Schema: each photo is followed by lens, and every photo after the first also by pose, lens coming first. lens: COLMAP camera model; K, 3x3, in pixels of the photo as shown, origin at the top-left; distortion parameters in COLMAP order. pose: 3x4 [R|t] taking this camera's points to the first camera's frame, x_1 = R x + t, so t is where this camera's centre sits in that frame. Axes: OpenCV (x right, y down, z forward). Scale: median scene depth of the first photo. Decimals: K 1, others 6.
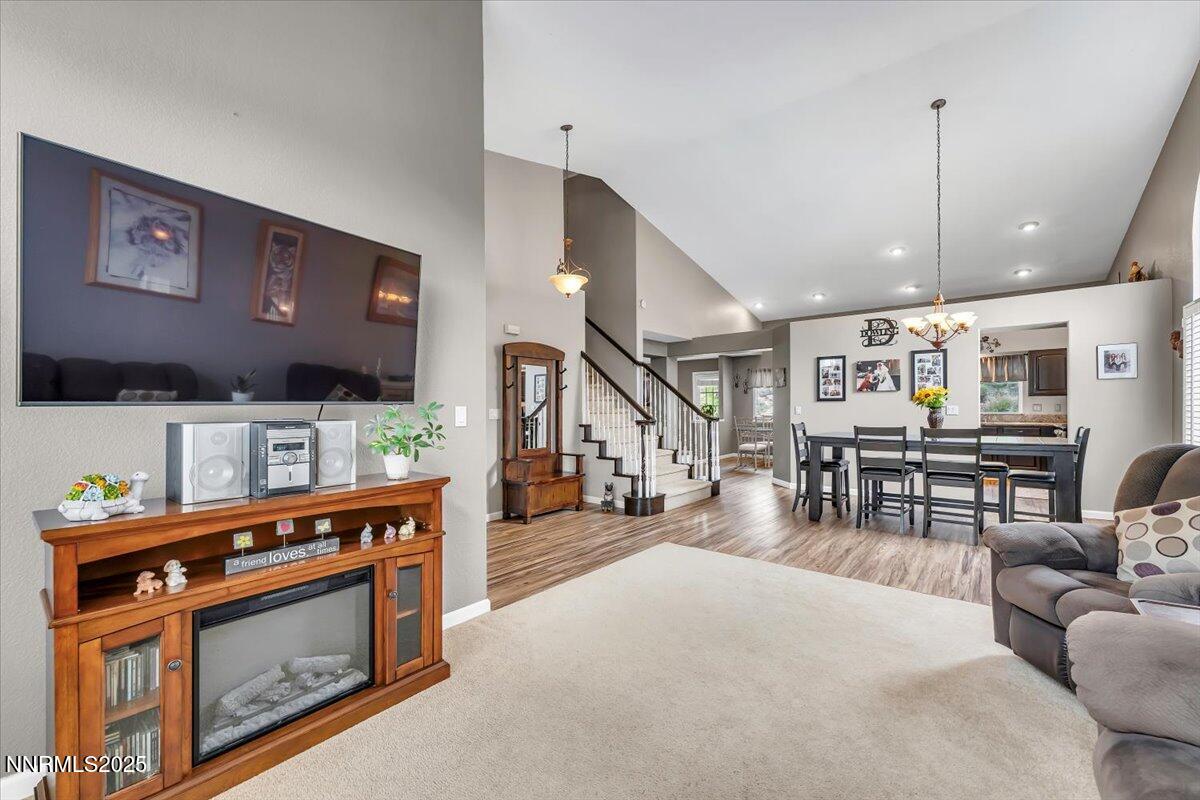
lens RADIAL K [[488.3, 0, 600.6], [0, 488.3, 405.9], [0, 0, 1]] dist [0.003360, 0.000362]
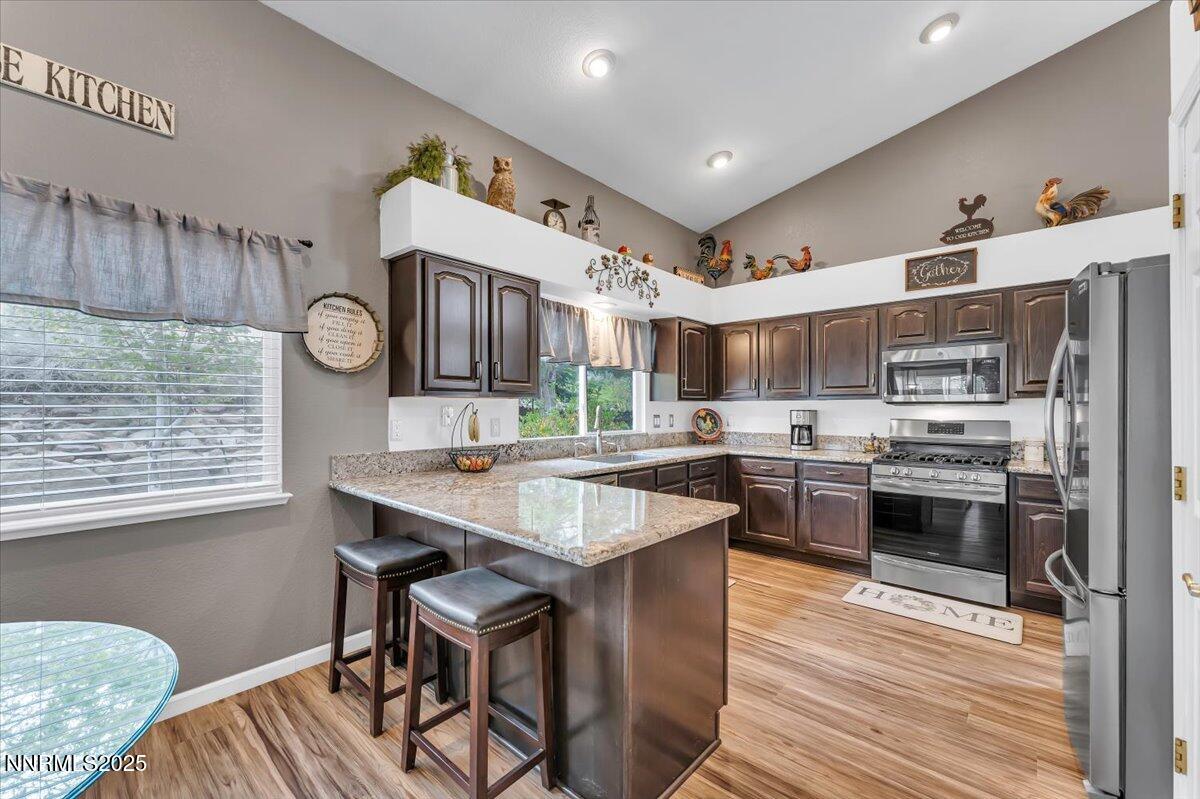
lens RADIAL K [[488.3, 0, 594.6], [0, 488.3, 408.5], [0, 0, 1]] dist [0.003360, 0.000362]
pose [[0.050133, 0.007159, 0.998717, 0.416145], [-0.003132, 0.999971, -0.007010, -0.008411], [-0.998738, -0.002777, 0.050154, 1.327812]]
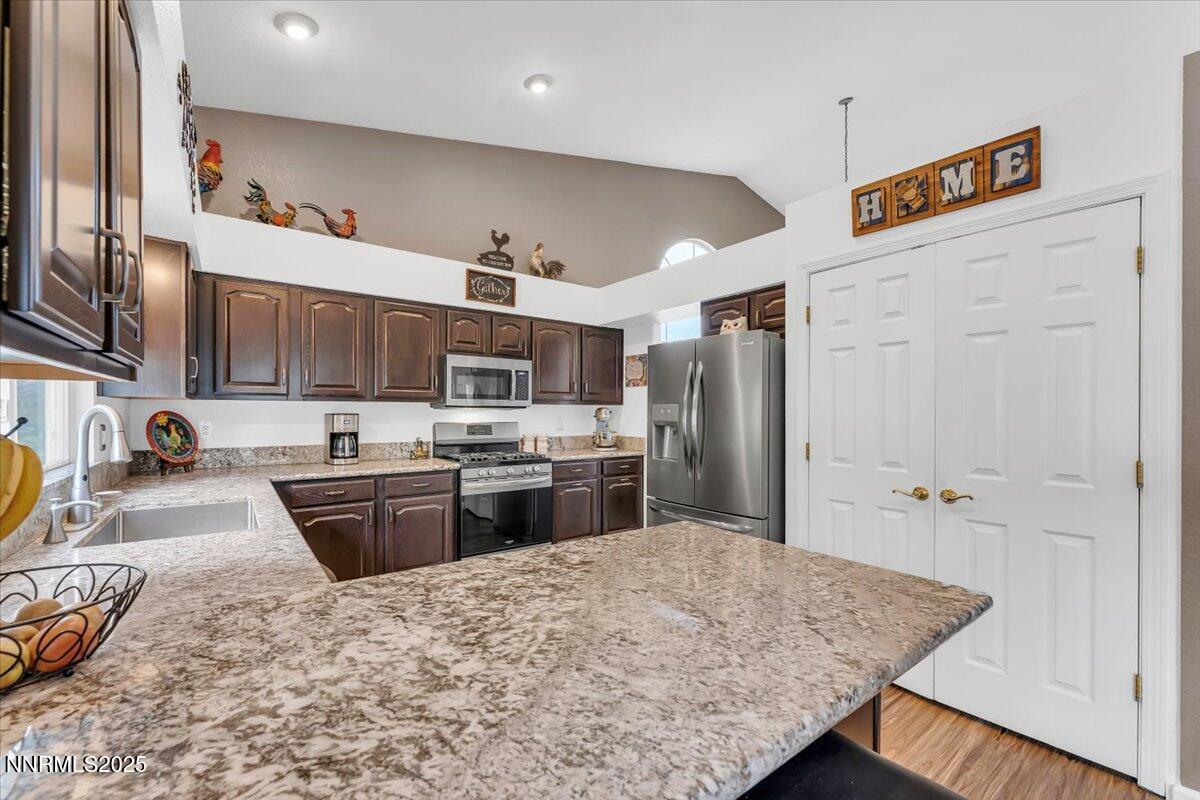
lens RADIAL K [[488.3, 0, 597.0], [0, 488.3, 409.7], [0, 0, 1]] dist [0.003360, 0.000362]
pose [[-0.970541, 0.002475, 0.240923, 0.706705], [0.000969, 0.999979, -0.006367, -0.012559], [-0.240933, -0.005945, -0.970523, 1.528057]]
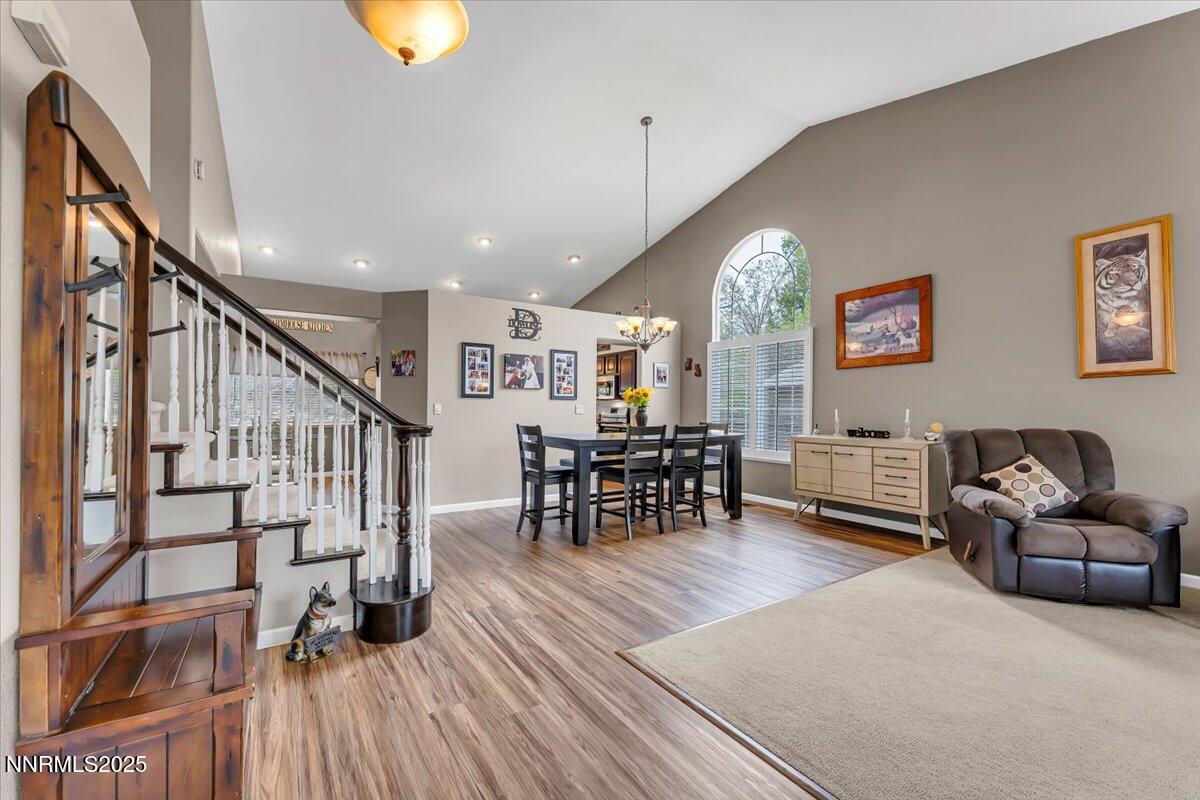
lens RADIAL K [[488.3, 0, 594.4], [0, 488.3, 406.9], [0, 0, 1]] dist [0.003360, 0.000362]
pose [[0.315505, 0.012349, 0.948843, -0.259580], [-0.010637, 0.999899, -0.009477, 0.011828], [-0.948864, -0.007103, 0.315605, 0.584230]]
